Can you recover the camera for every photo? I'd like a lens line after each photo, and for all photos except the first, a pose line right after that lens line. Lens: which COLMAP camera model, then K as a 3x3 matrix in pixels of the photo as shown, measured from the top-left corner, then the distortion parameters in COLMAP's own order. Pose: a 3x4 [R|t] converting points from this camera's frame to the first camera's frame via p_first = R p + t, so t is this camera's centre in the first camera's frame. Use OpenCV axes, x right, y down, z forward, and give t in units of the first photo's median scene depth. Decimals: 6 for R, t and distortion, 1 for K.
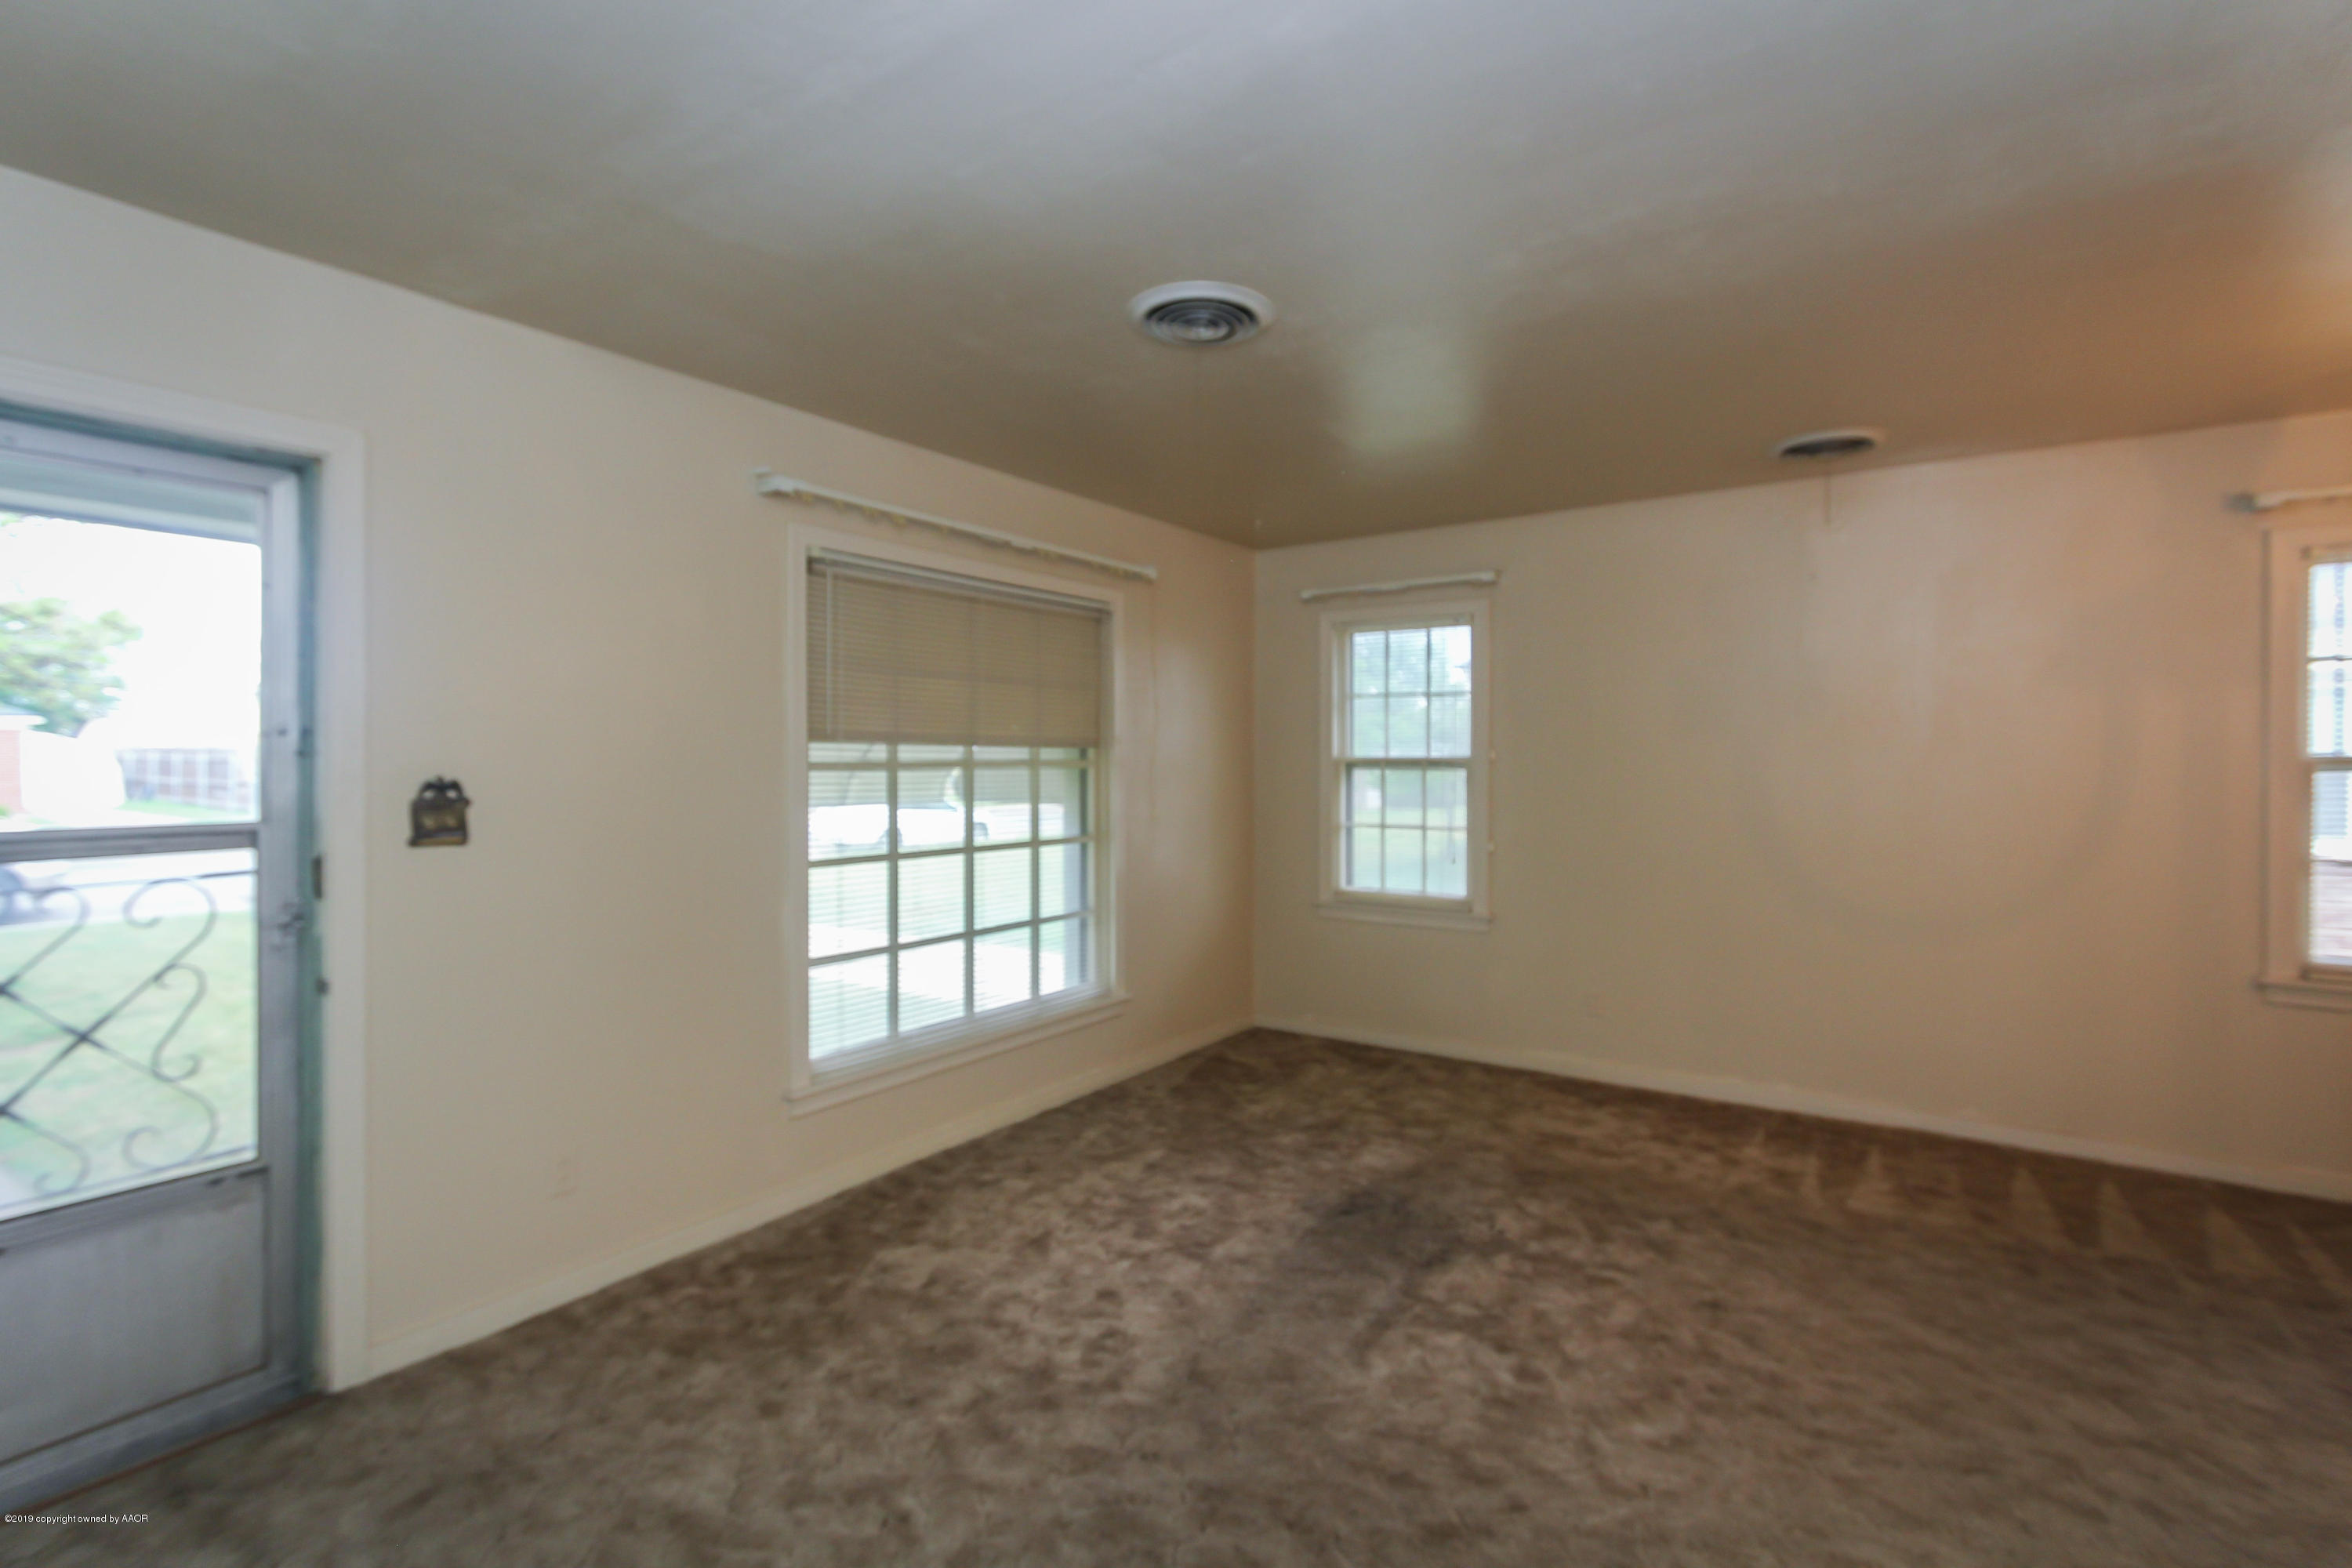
lens RADIAL K [[1078.1, 0, 1184.5], [0, 1078.1, 759.3], [0, 0, 1]] dist [-0.000240, 0.001308]
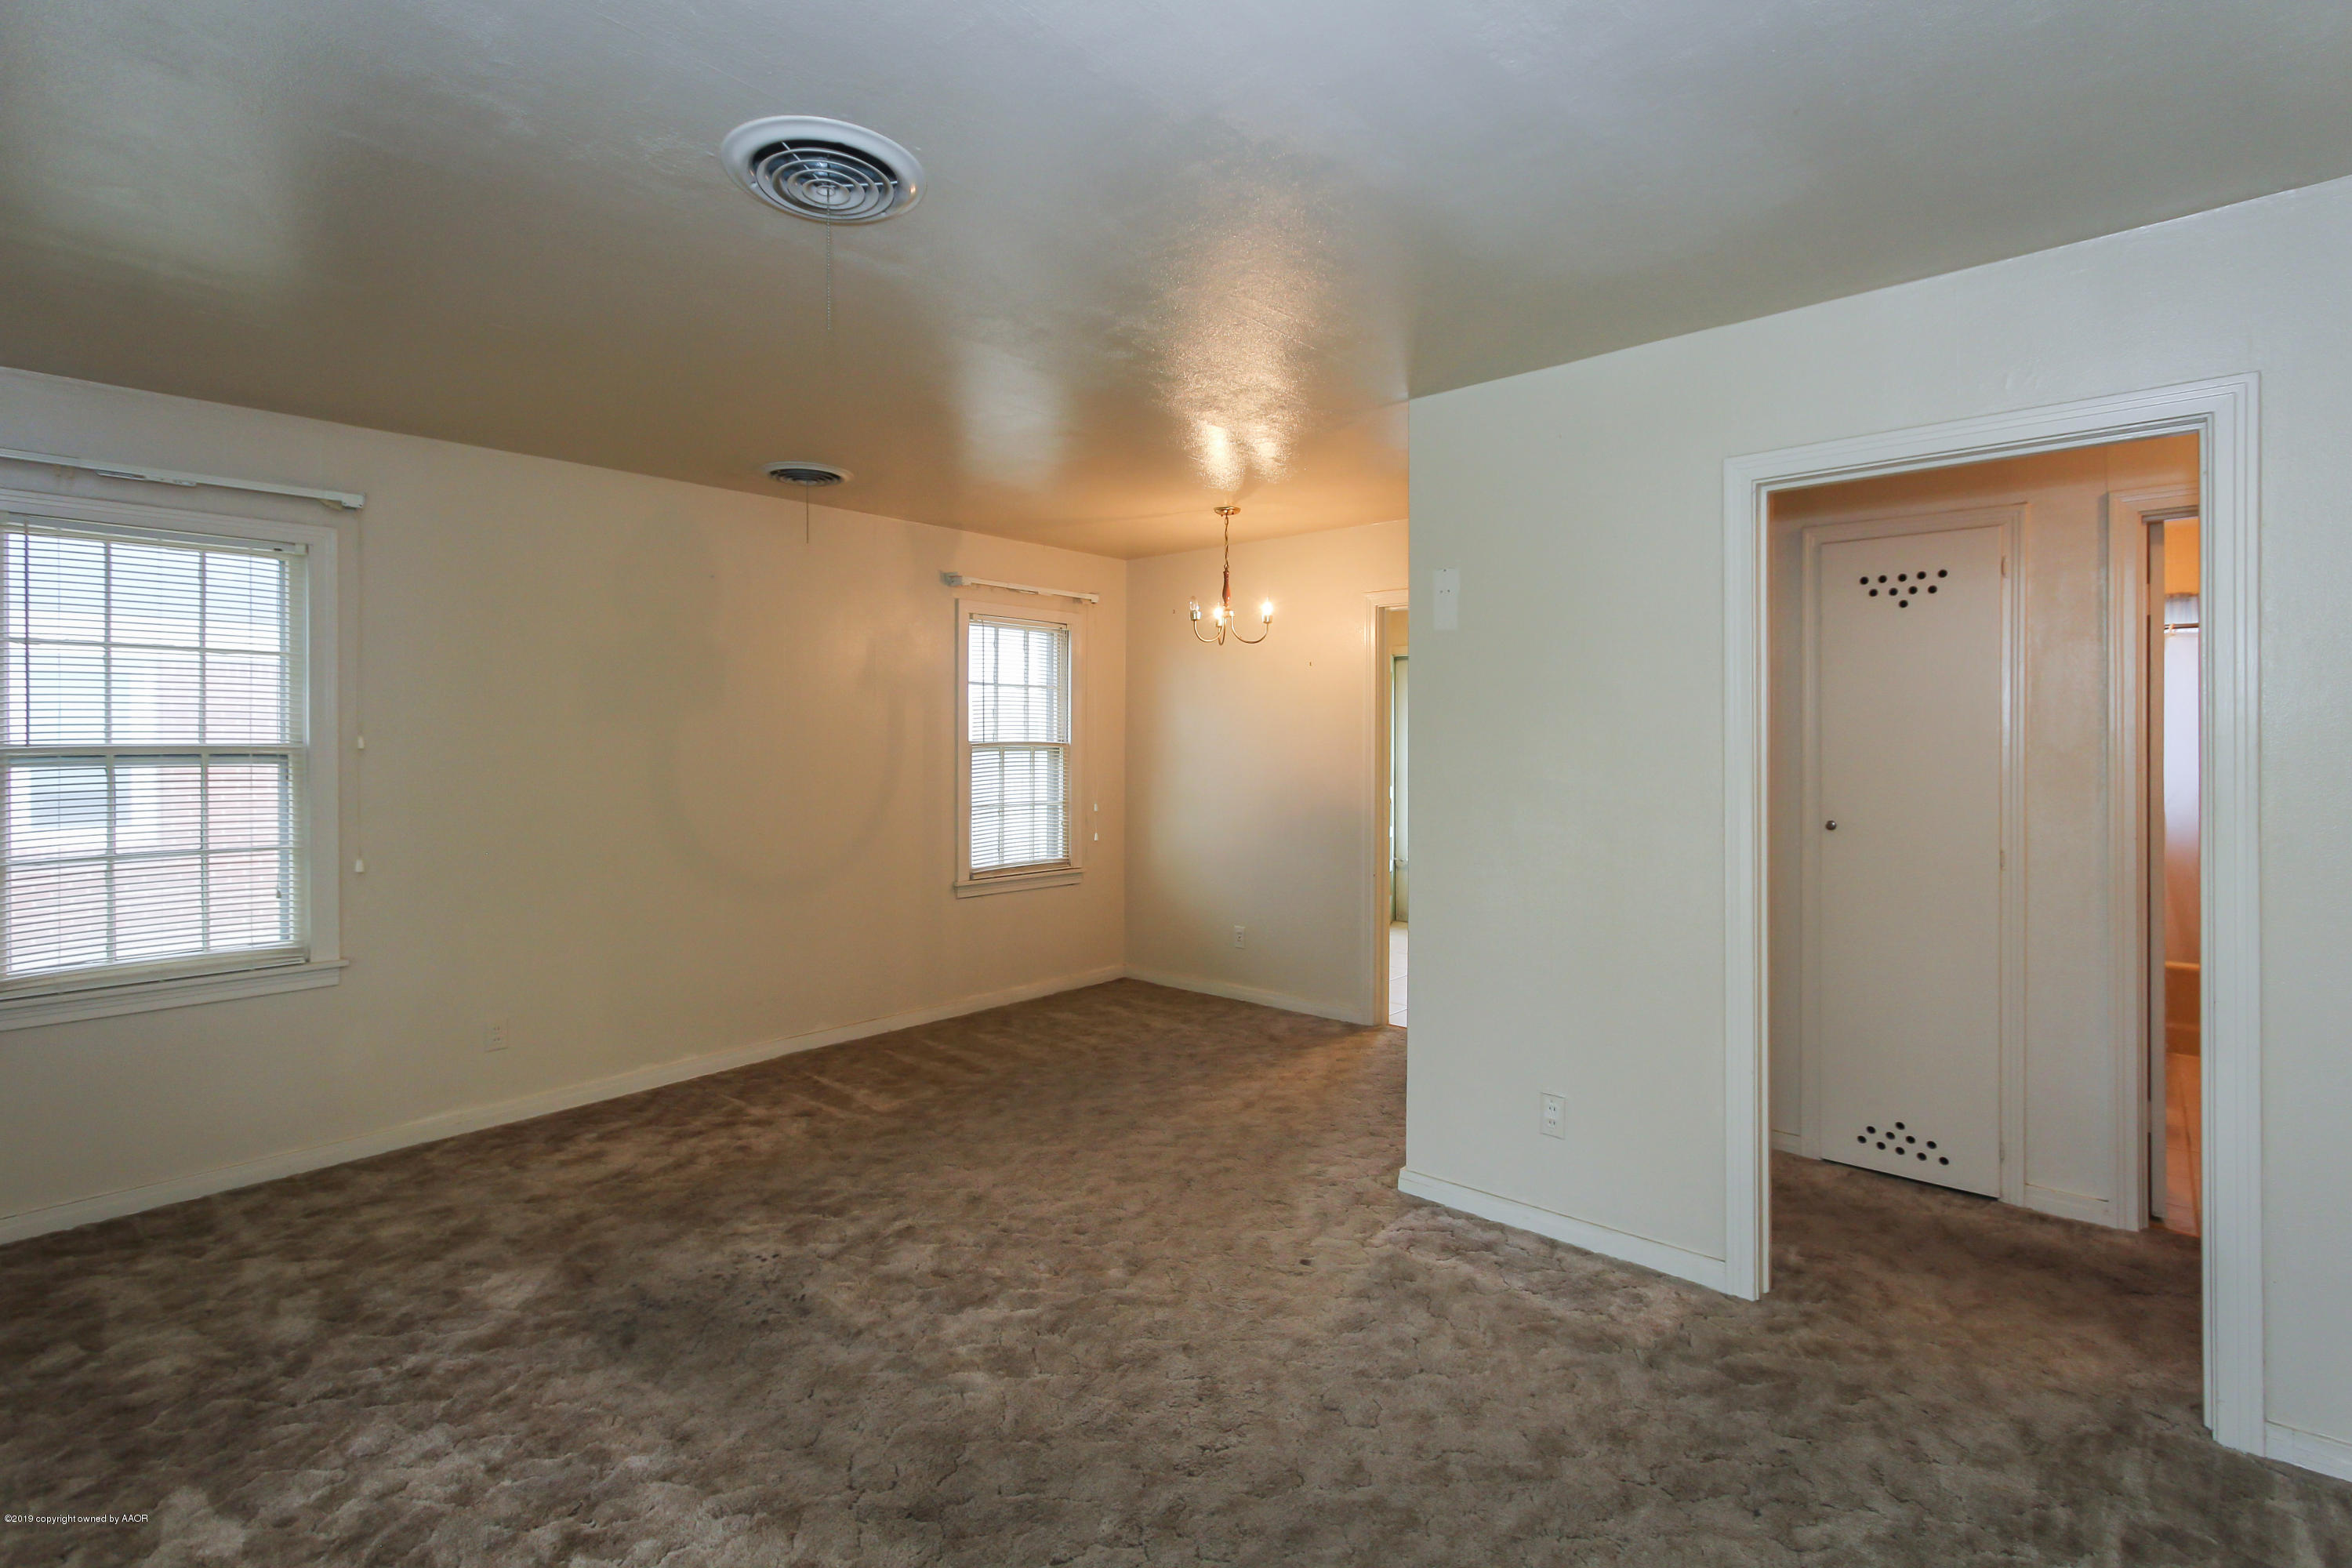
lens RADIAL K [[1081.9, 0, 1171.9], [0, 1081.9, 738.4], [0, 0, 1]] dist [-0.001297, -0.000255]
pose [[0.127722, 0.002259, 0.991807, -0.496379], [0.004683, 0.999985, -0.002881, -0.001997], [-0.991799, 0.005012, 0.127710, 0.458641]]
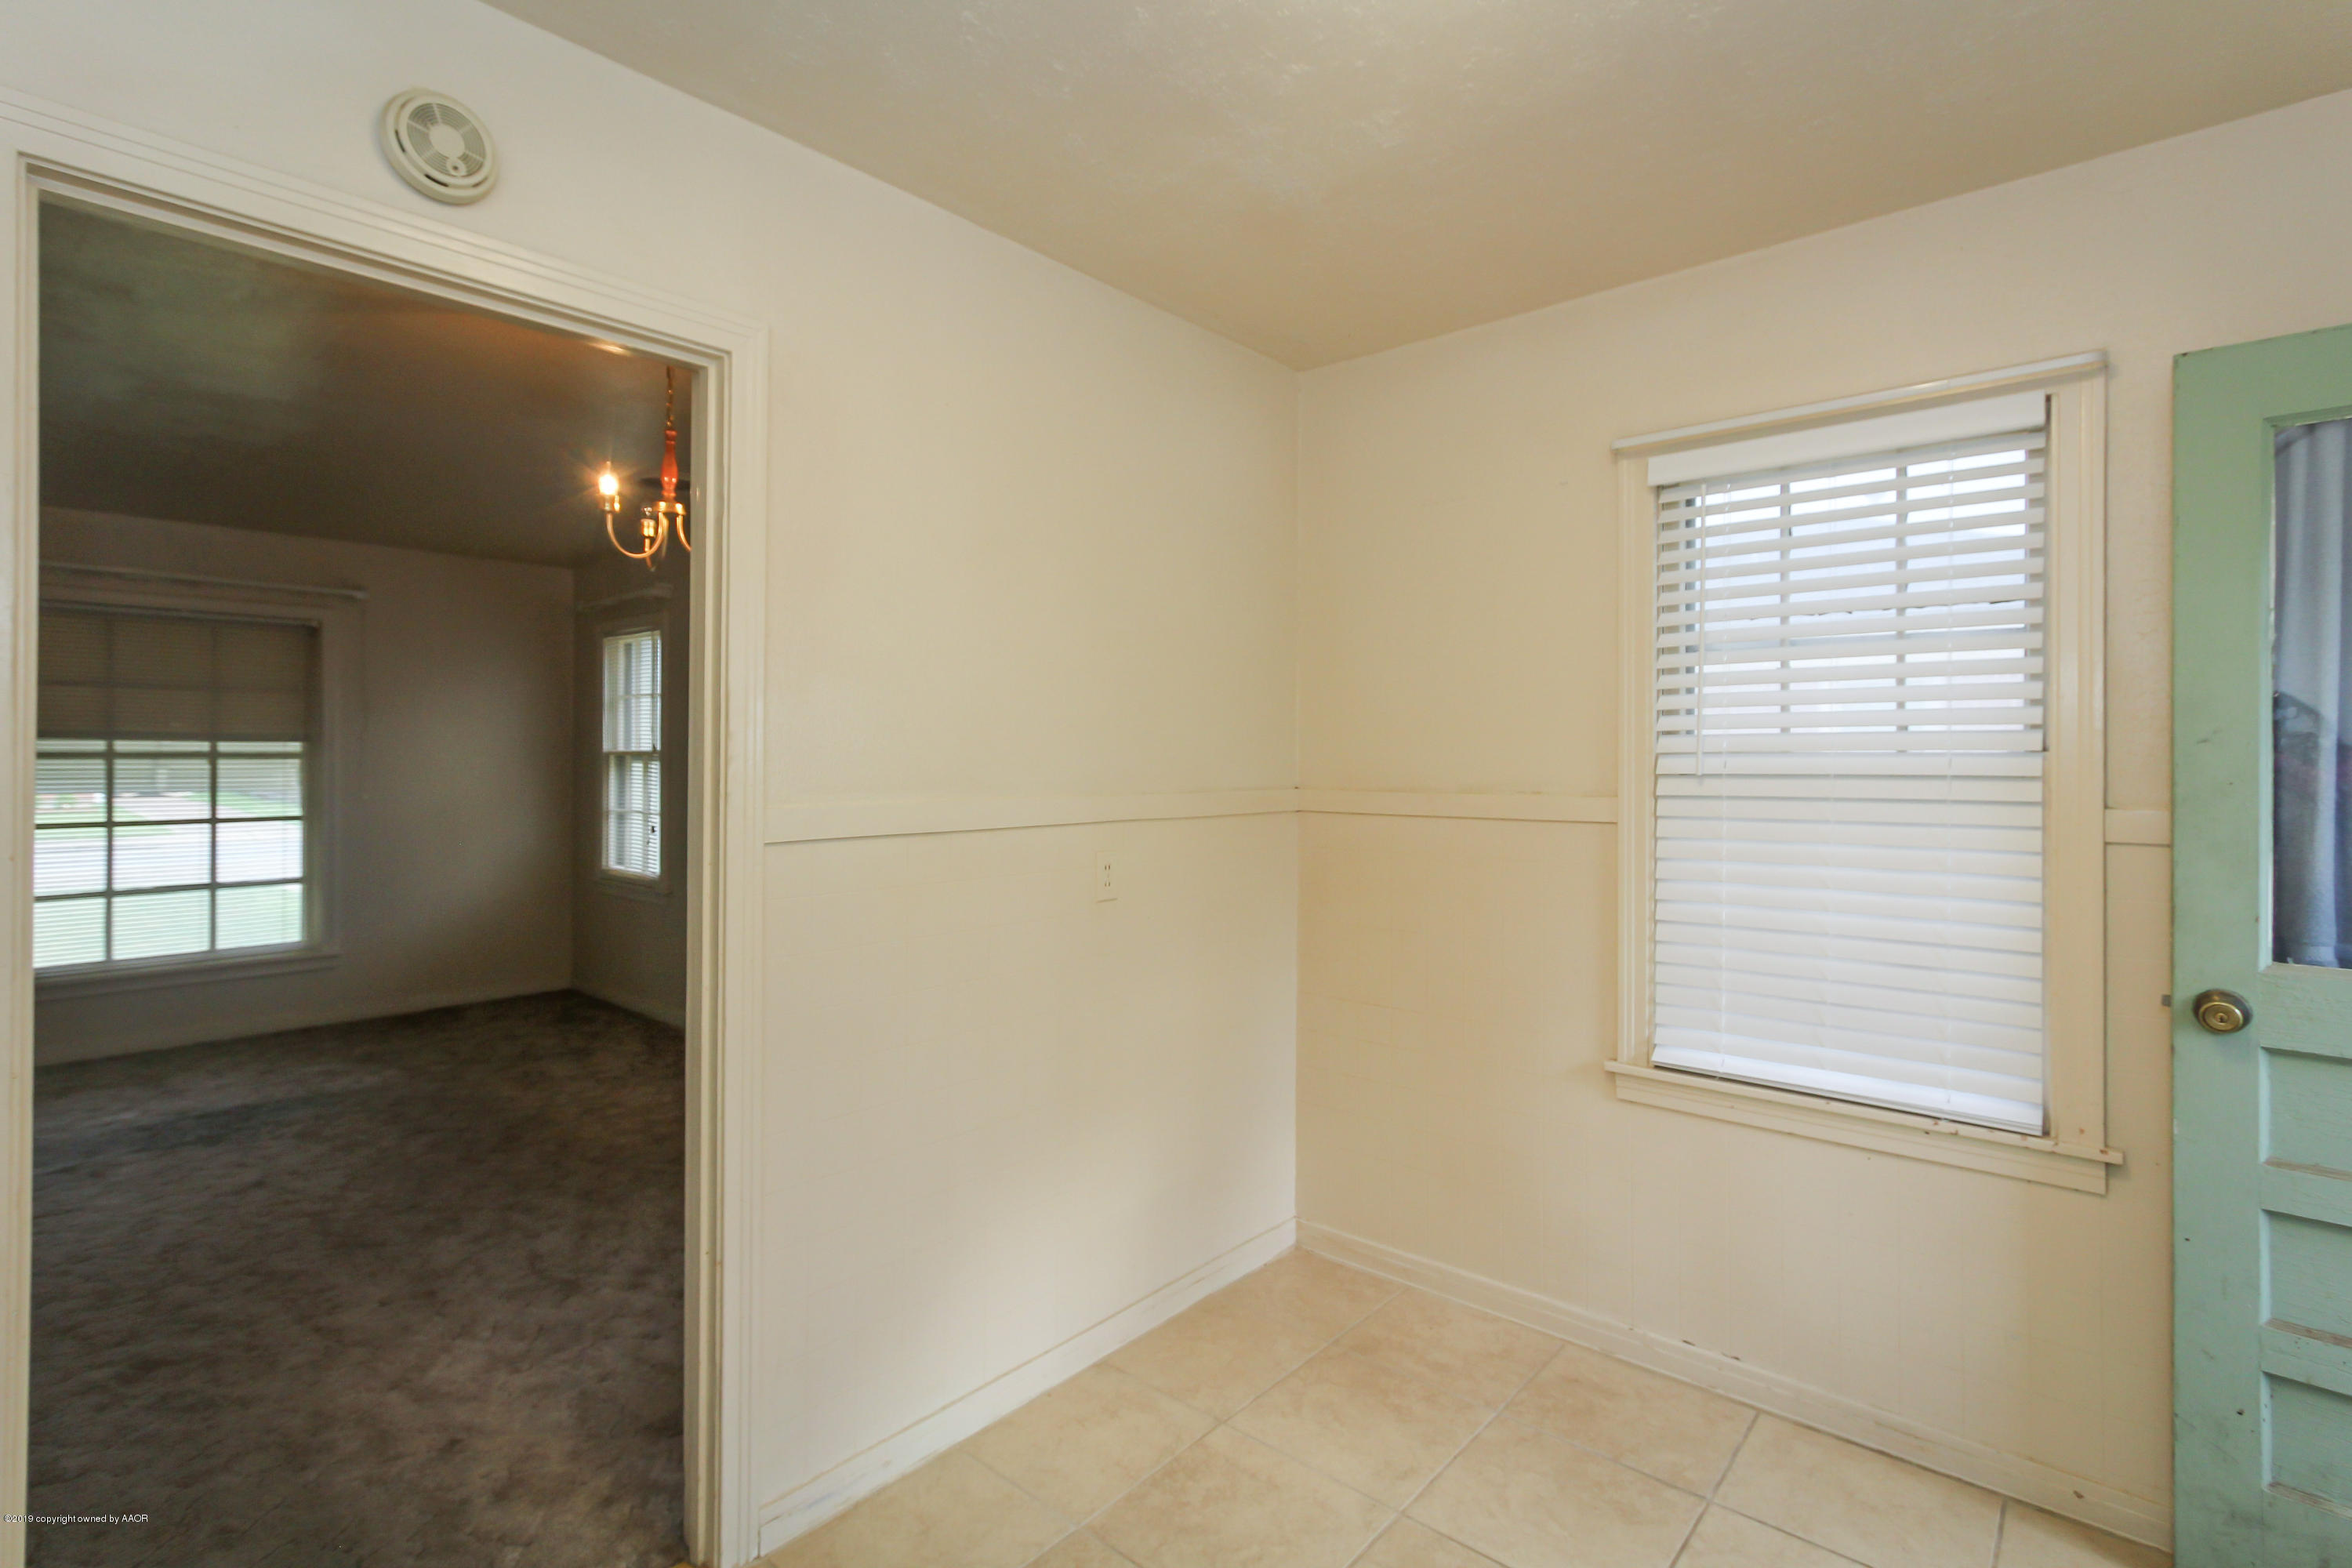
lens RADIAL K [[1113.0, 0, 1148.2], [0, 1113.0, 747.2], [0, 0, 1]] dist [0.002975, 0.001021]
pose [[0.992005, 0.000767, -0.126195, 1.237733], [-0.001466, 0.999984, -0.005441, 0.000004], [0.126189, 0.005583, 0.991991, -0.125809]]
